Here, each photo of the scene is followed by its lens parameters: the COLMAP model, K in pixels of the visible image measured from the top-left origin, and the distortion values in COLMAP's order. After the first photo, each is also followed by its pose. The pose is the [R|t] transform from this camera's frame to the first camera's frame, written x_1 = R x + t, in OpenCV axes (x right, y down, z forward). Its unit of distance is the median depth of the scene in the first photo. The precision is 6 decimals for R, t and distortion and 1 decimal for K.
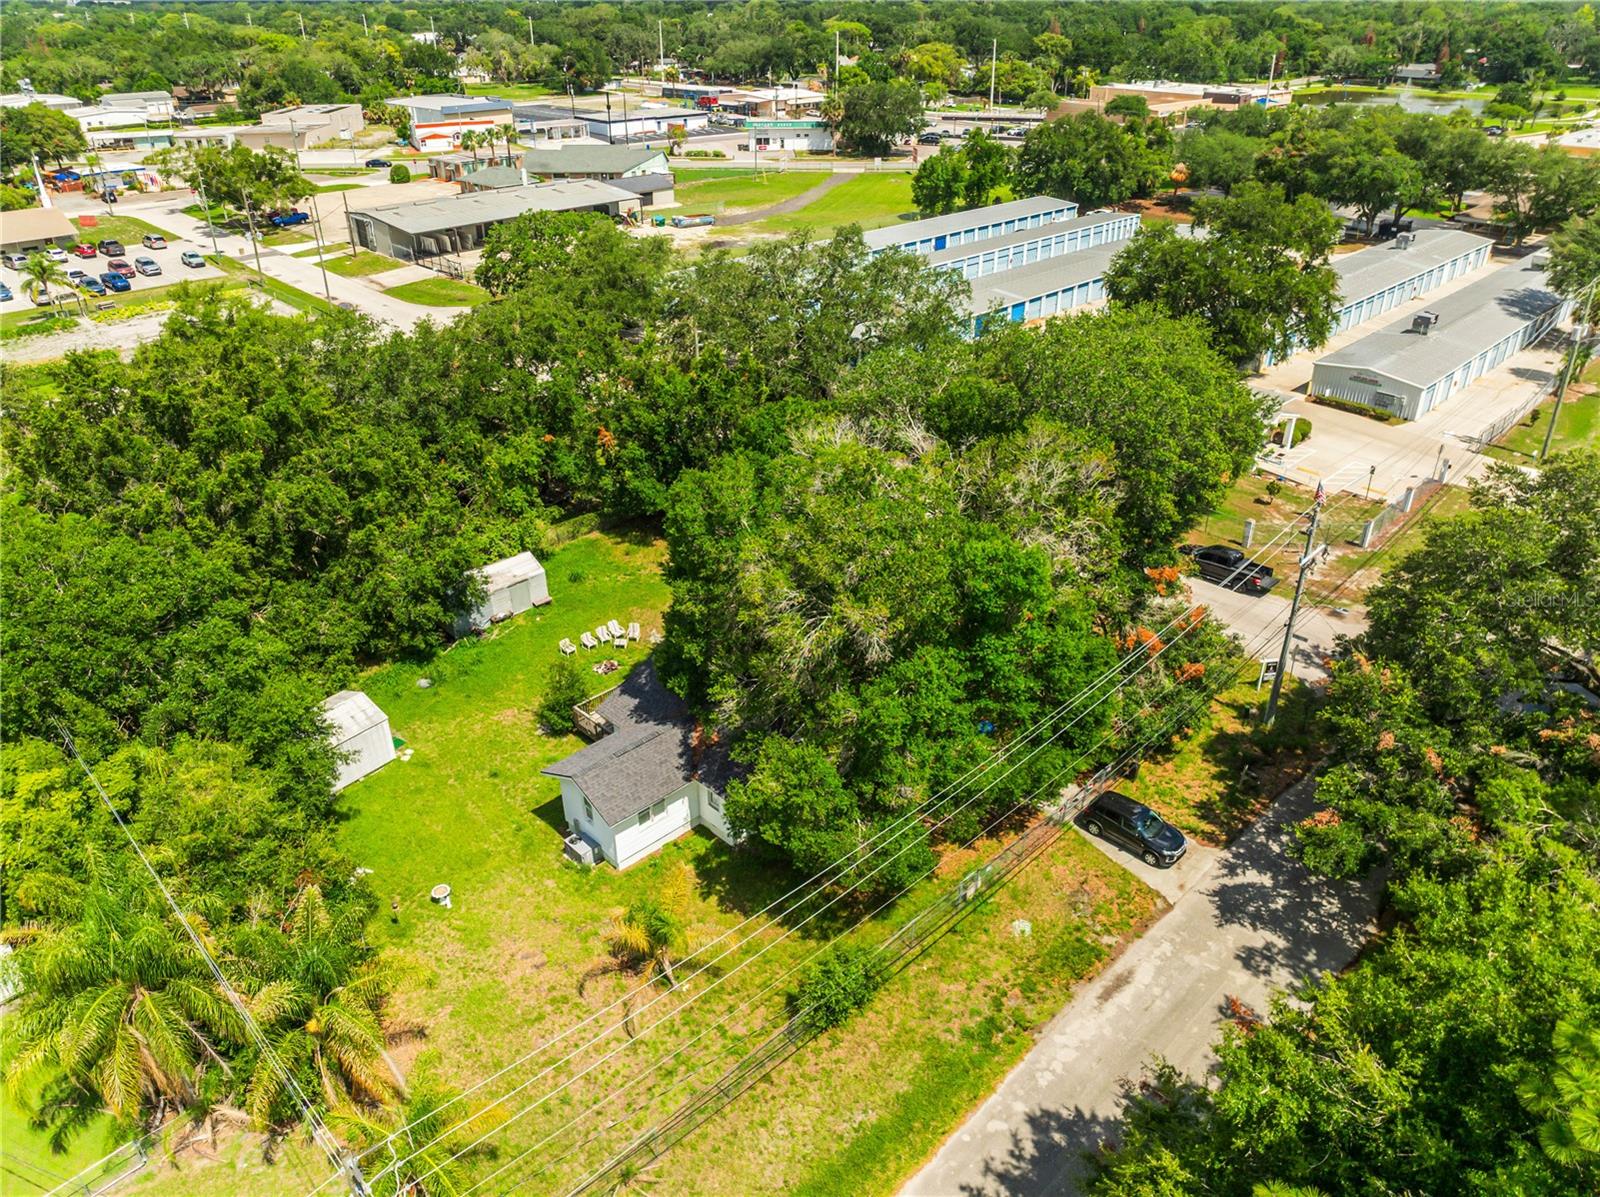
lens RADIAL K [[1134.6, 0, 800.0], [0, 1134.6, 598.5], [0, 0, 1]] dist [-0.062434, 0.037203]
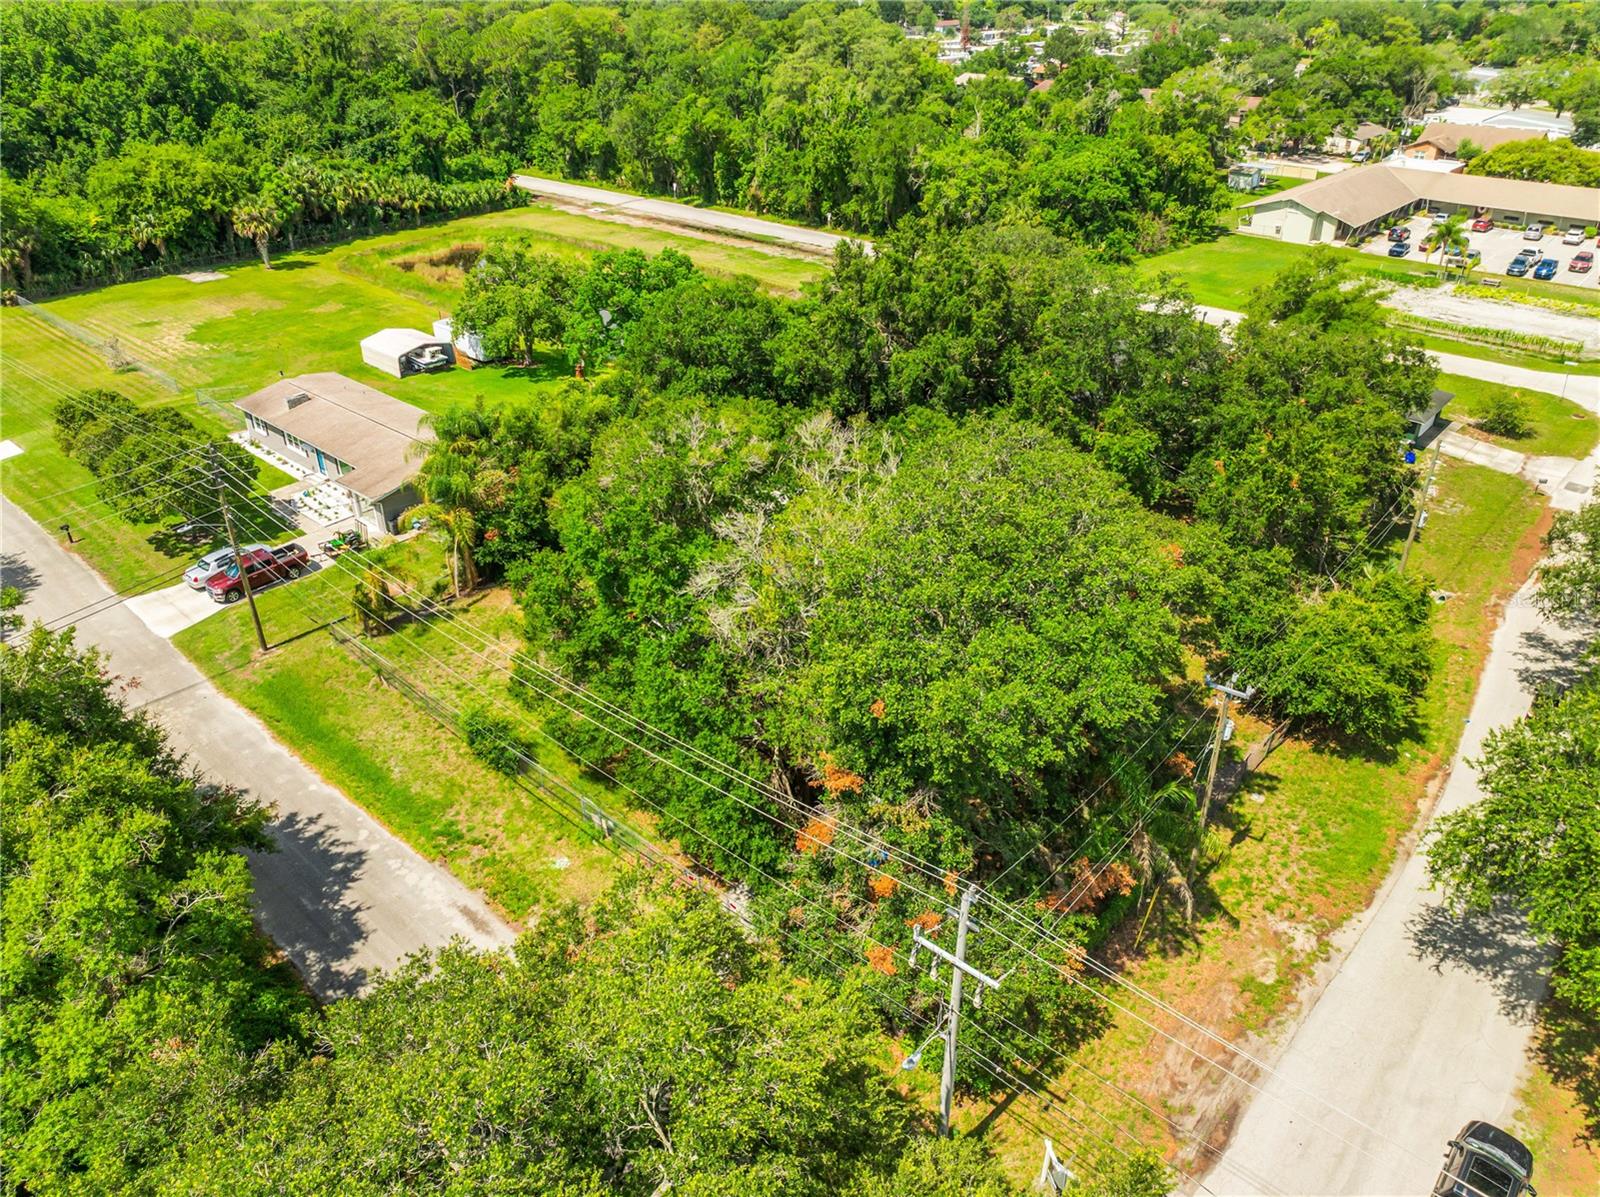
lens RADIAL K [[1120.2, 0, 800.0], [0, 1120.2, 598.5], [0, 0, 1]] dist [-0.036716, 0.006893]
pose [[0.060299, 0.501995, -0.862766, 0.251638], [-0.482326, 0.771388, 0.415118, -0.113547], [0.873914, 0.391103, 0.288639, 0.200911]]
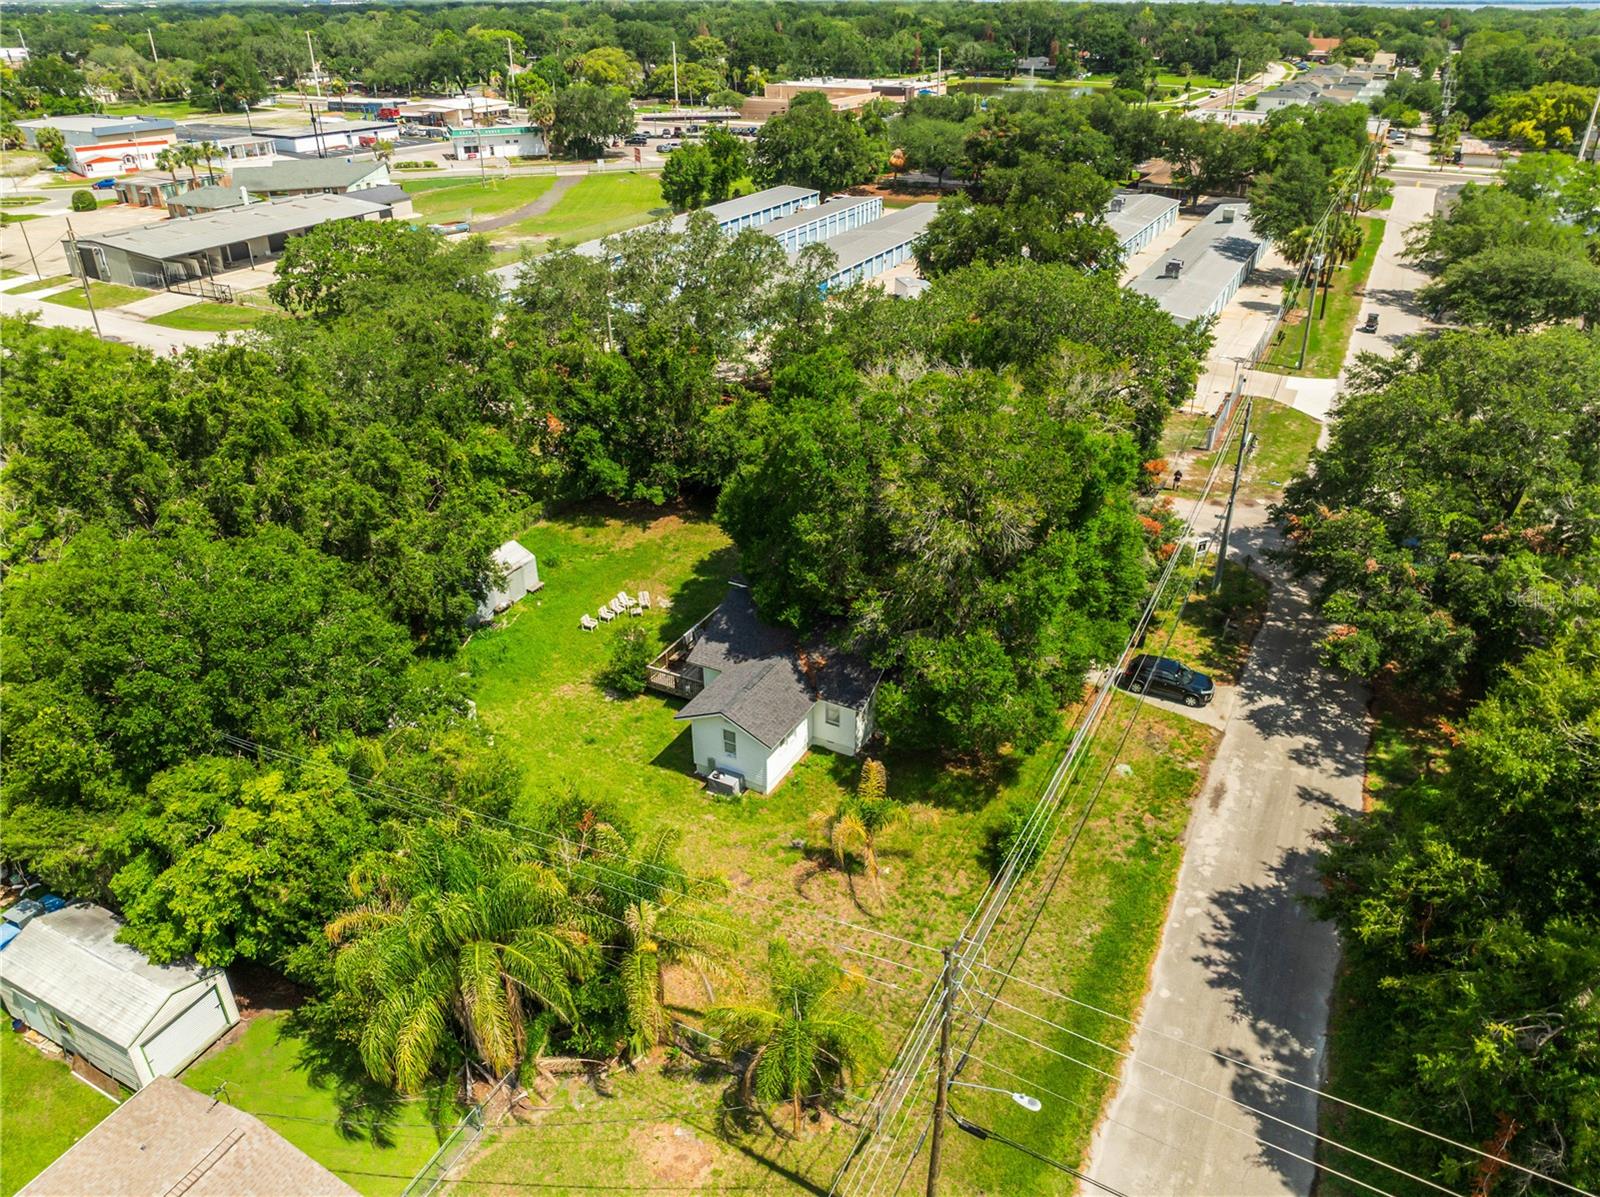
lens RADIAL K [[1134.6, 0, 800.0], [0, 1134.6, 598.5], [0, 0, 1]] dist [-0.062434, 0.037203]
pose [[0.953330, -0.143914, 0.265427, -0.104086], [0.145396, 0.989272, 0.014166, 0.012430], [-0.264618, 0.025087, 0.964027, -0.012648]]
